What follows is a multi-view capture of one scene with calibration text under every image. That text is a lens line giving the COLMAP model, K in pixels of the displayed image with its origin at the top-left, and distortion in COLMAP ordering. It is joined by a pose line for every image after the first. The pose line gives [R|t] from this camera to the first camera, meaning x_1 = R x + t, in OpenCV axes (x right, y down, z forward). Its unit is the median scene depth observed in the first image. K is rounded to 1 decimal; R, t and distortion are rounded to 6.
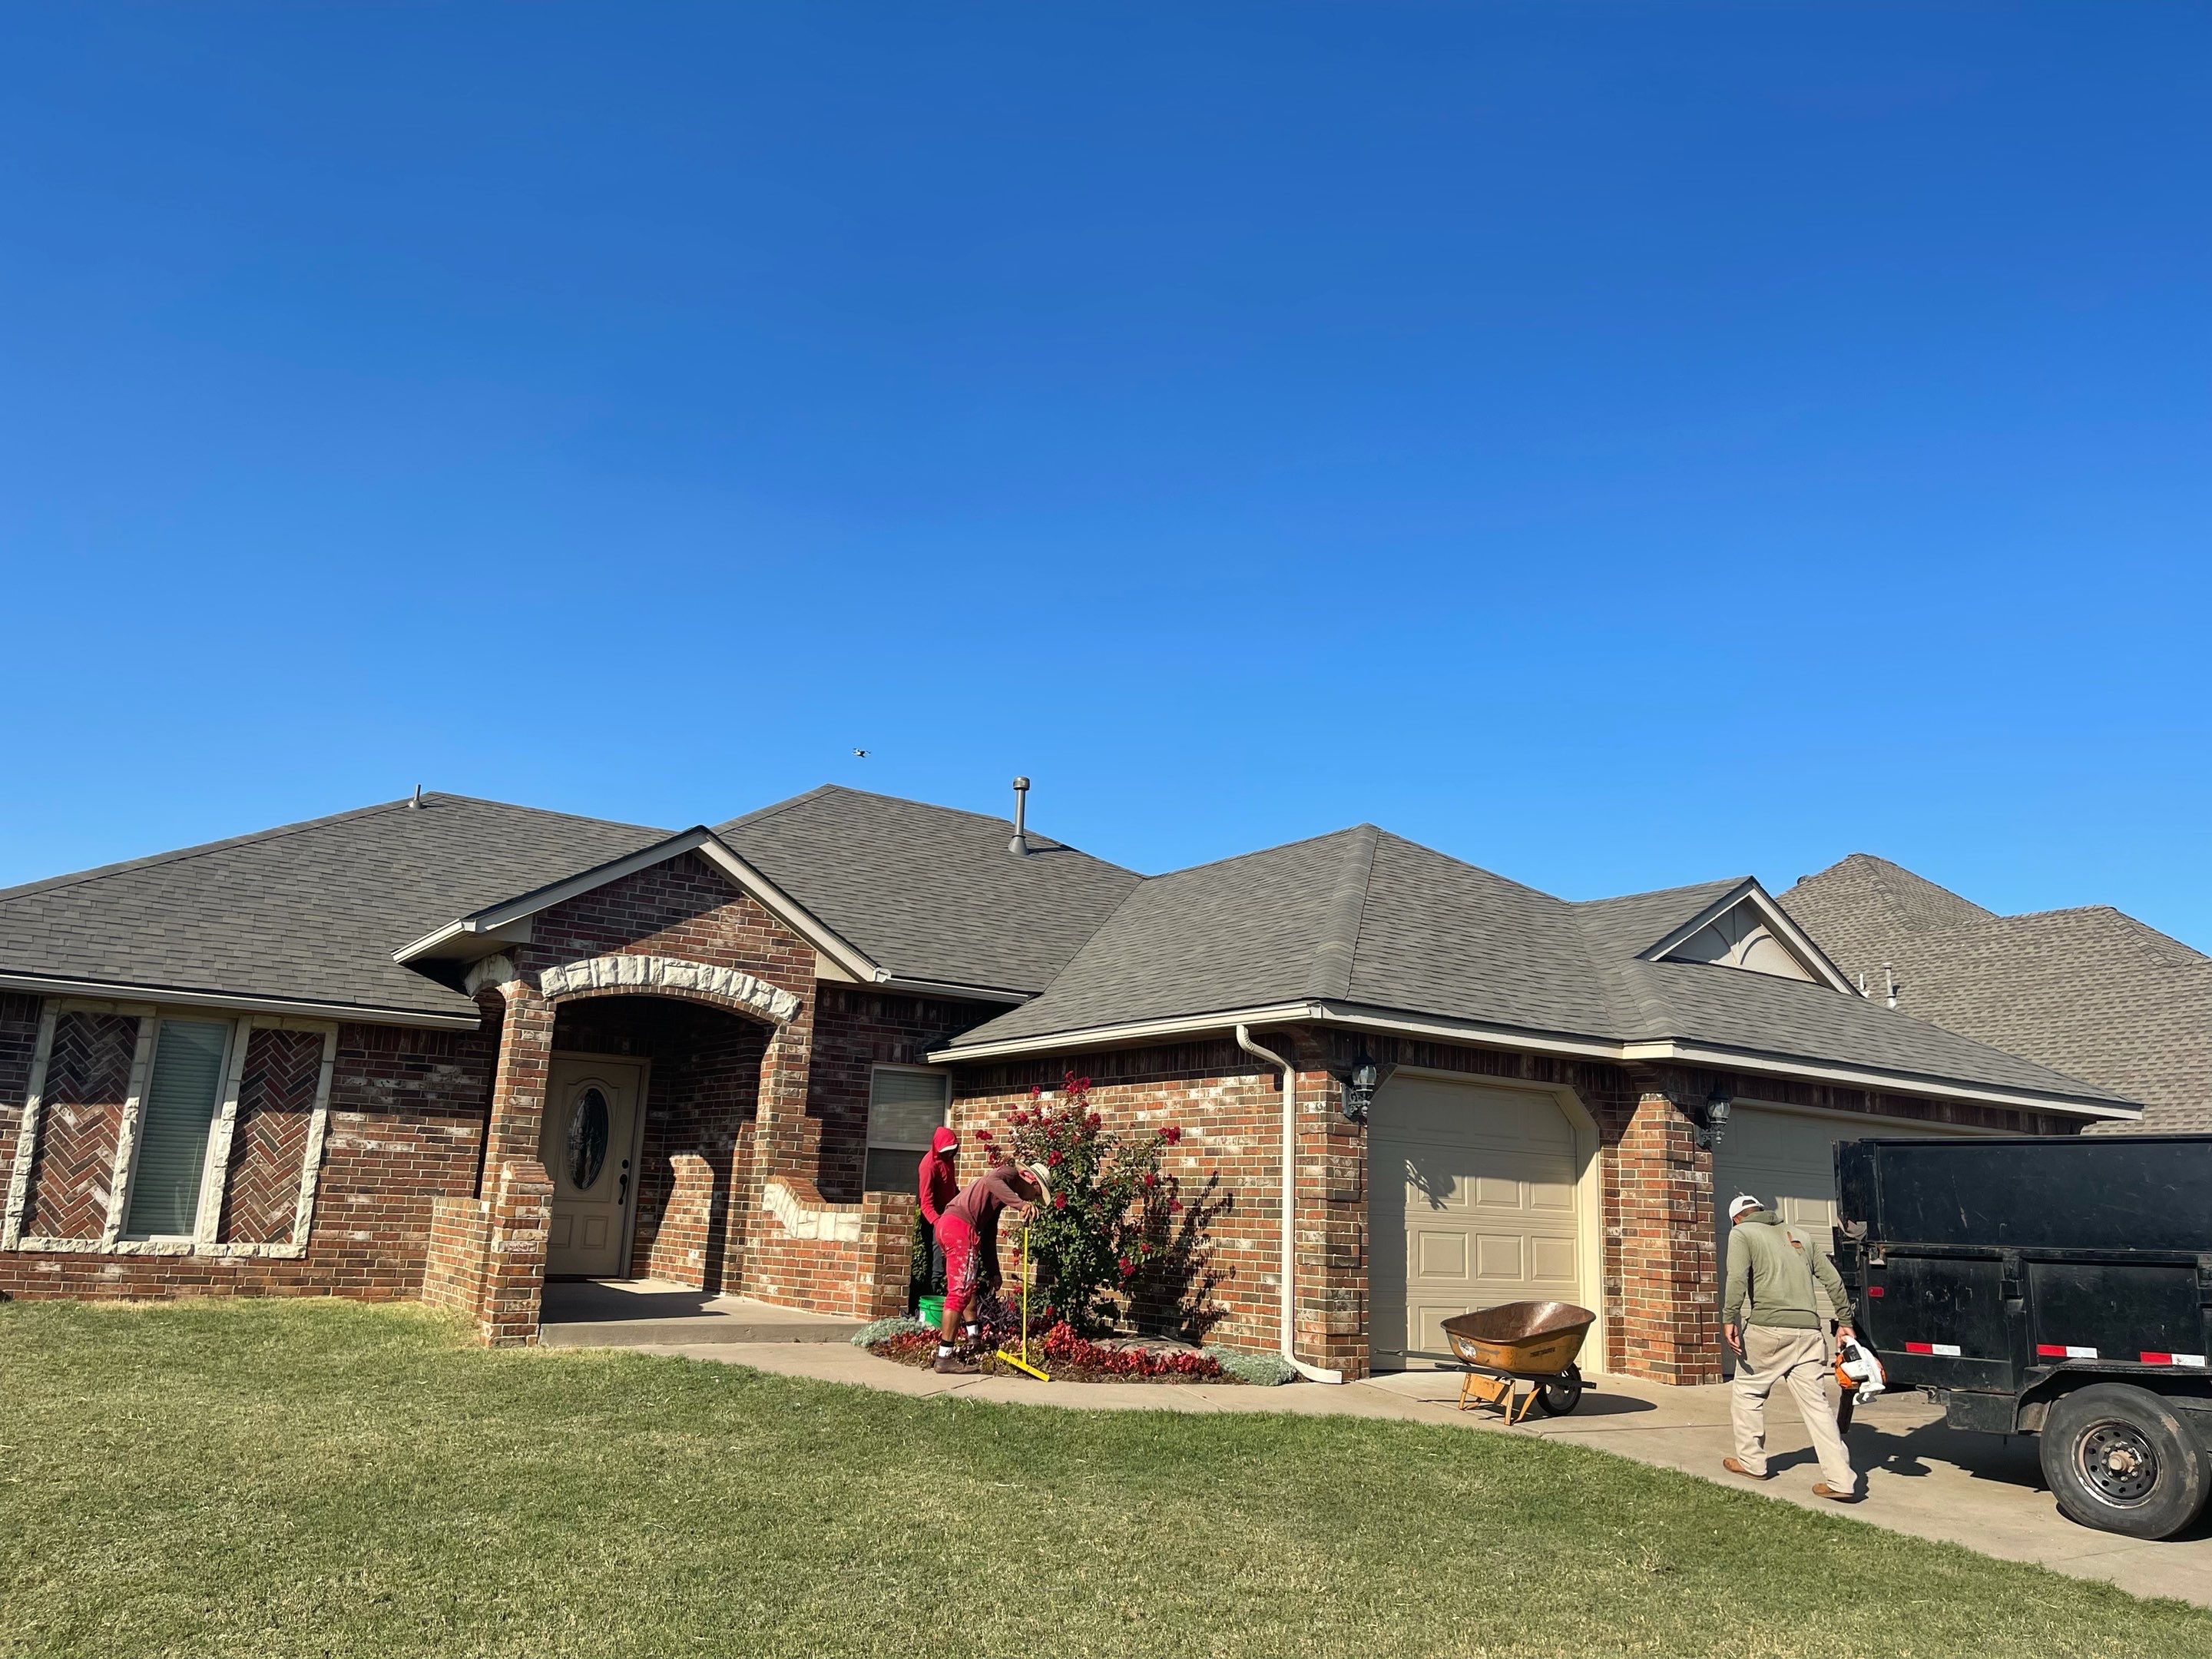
lens RADIAL K [[1730.3, 0, 1065.1], [0, 1730.3, 848.6], [0, 0, 1]] dist [0.012196, -0.011537]
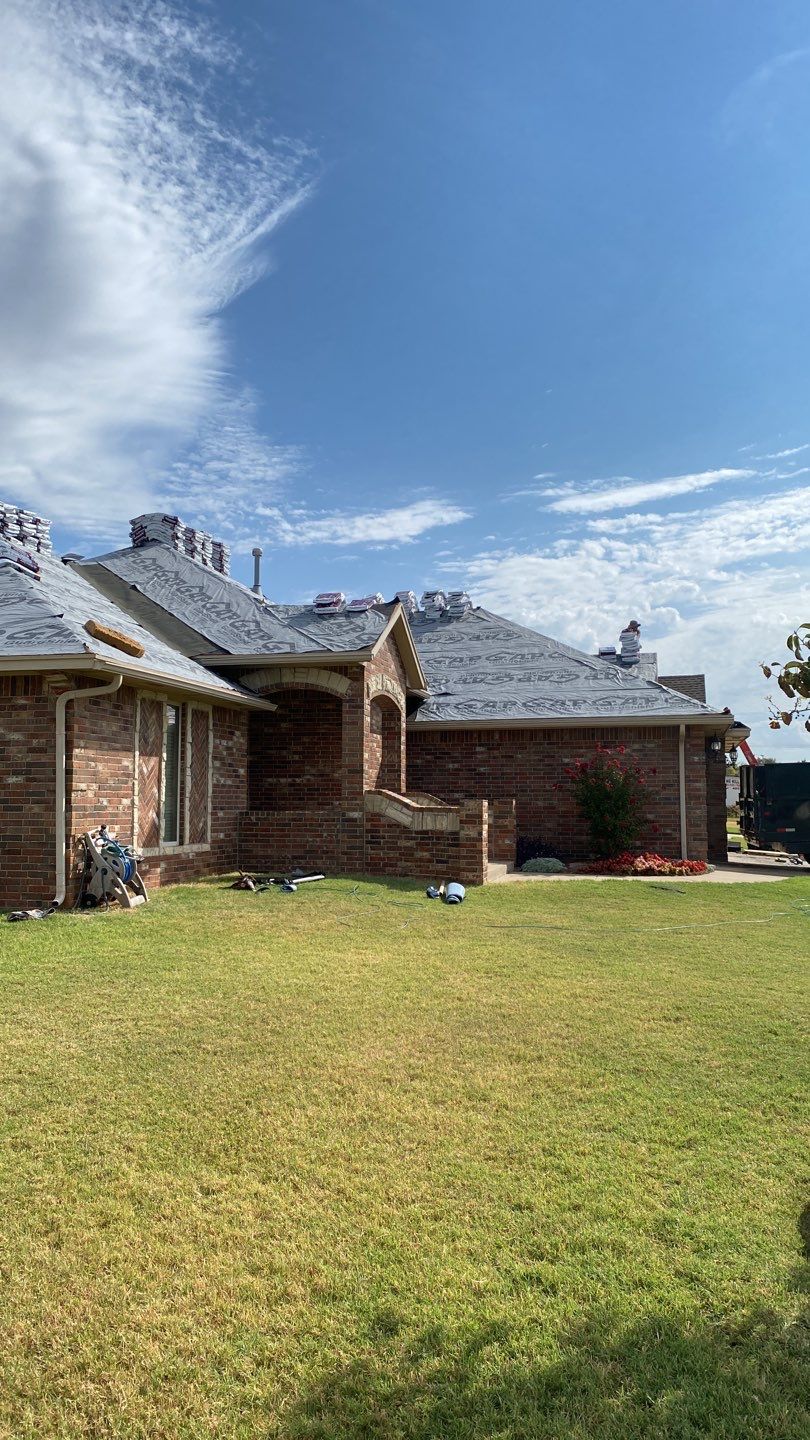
lens RADIAL K [[1113.3, 0, 405.7], [0, 1113.3, 718.2], [0, 0, 1]] dist [0.057544, -0.086467]
pose [[0.720182, 0.016337, 0.693593, -1.048611], [-0.117941, 0.988054, 0.099189, -0.009613], [-0.683687, -0.153237, 0.713506, 0.161305]]
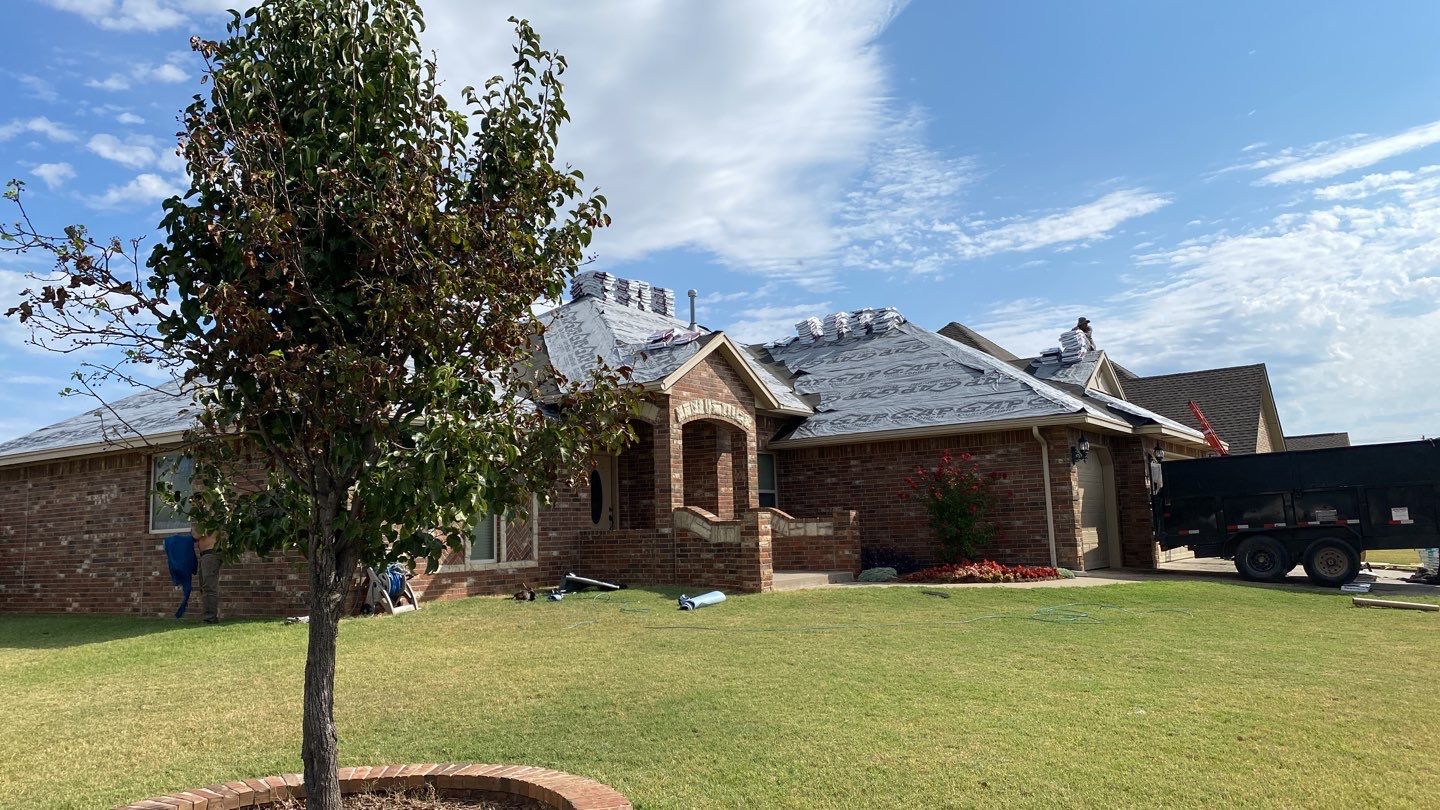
lens RADIAL K [[1113.3, 0, 690.9], [0, 1113.3, 413.9], [0, 0, 1]] dist [0.057544, -0.086467]
pose [[0.919805, -0.027900, 0.391383, -0.763252], [-0.012123, 0.994972, 0.099419, -0.045606], [-0.392189, -0.096190, 0.914842, -0.131436]]
